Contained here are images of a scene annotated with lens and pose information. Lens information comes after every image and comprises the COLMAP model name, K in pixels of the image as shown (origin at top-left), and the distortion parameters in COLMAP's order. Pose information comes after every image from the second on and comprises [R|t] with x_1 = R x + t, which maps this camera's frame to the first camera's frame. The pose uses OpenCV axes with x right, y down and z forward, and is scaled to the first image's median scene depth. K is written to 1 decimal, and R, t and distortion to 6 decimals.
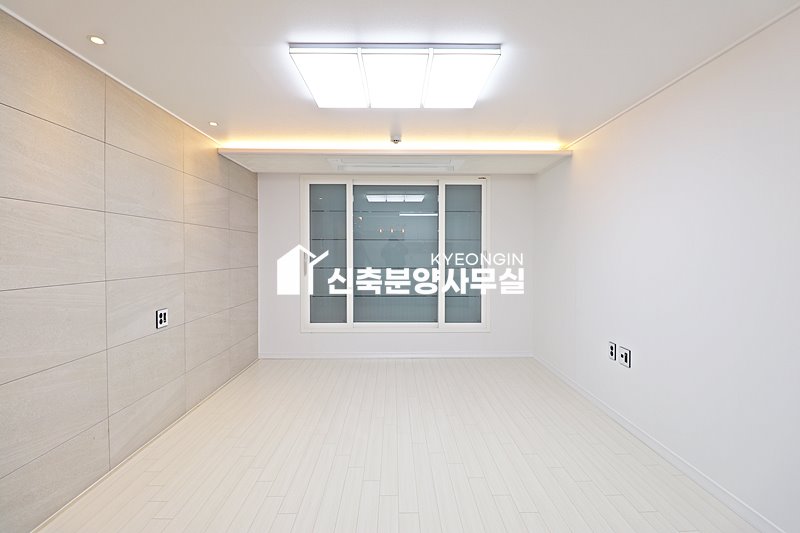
lens RADIAL K [[369.9, 0, 399.2], [0, 369.9, 259.0], [0, 0, 1]] dist [-0.003578, -0.010236]
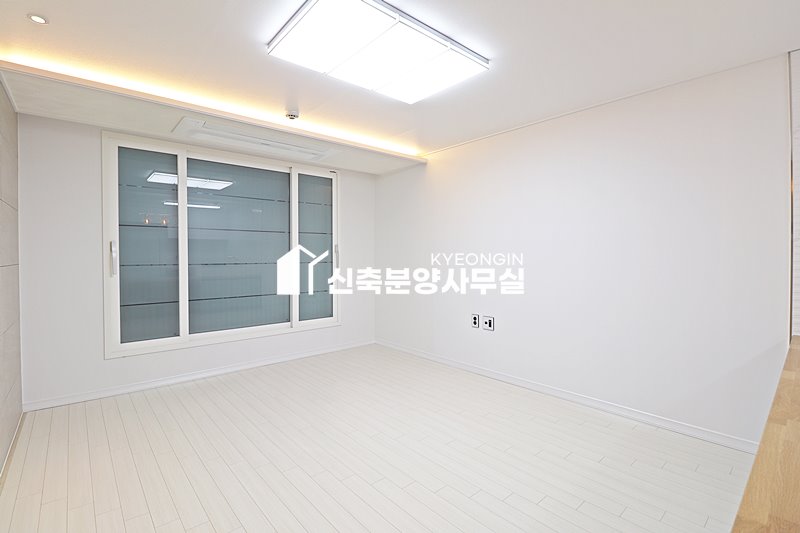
lens RADIAL K [[369.9, 0, 400.6], [0, 369.9, 259.9], [0, 0, 1]] dist [-0.003578, -0.010236]
pose [[0.755609, -0.013268, 0.654888, -0.370423], [0.013717, 0.999896, 0.004432, 0.022126], [-0.654879, 0.005634, 0.755713, 0.156245]]
